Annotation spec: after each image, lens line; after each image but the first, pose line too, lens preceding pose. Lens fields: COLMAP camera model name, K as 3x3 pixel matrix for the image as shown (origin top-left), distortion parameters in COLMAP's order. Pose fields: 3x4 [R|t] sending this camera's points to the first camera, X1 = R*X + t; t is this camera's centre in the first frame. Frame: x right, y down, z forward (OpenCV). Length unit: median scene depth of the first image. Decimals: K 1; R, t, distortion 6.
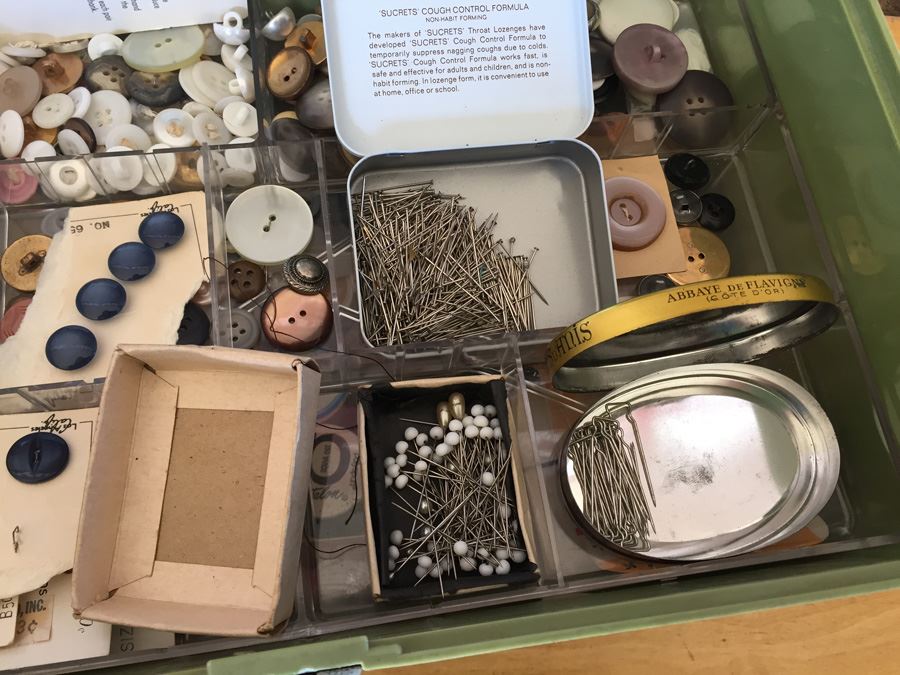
lens RADIAL K [[786.0, 0, 436.0], [0, 786.0, 341.1], [0, 0, 1]] dist [0.097808, -0.163573]
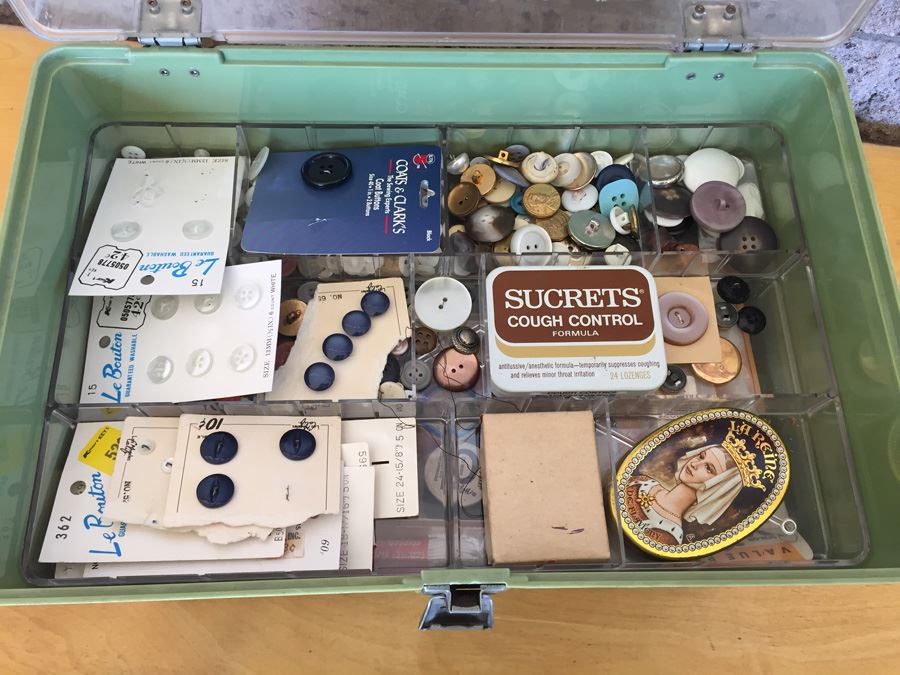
lens RADIAL K [[786.0, 0, 436.0], [0, 786.0, 341.1], [0, 0, 1]] dist [0.097808, -0.163573]
pose [[0.991812, 0.096174, -0.084019, -0.092733], [-0.098127, 0.994984, -0.019427, -0.048227], [0.081730, 0.027512, 0.996275, -0.476125]]
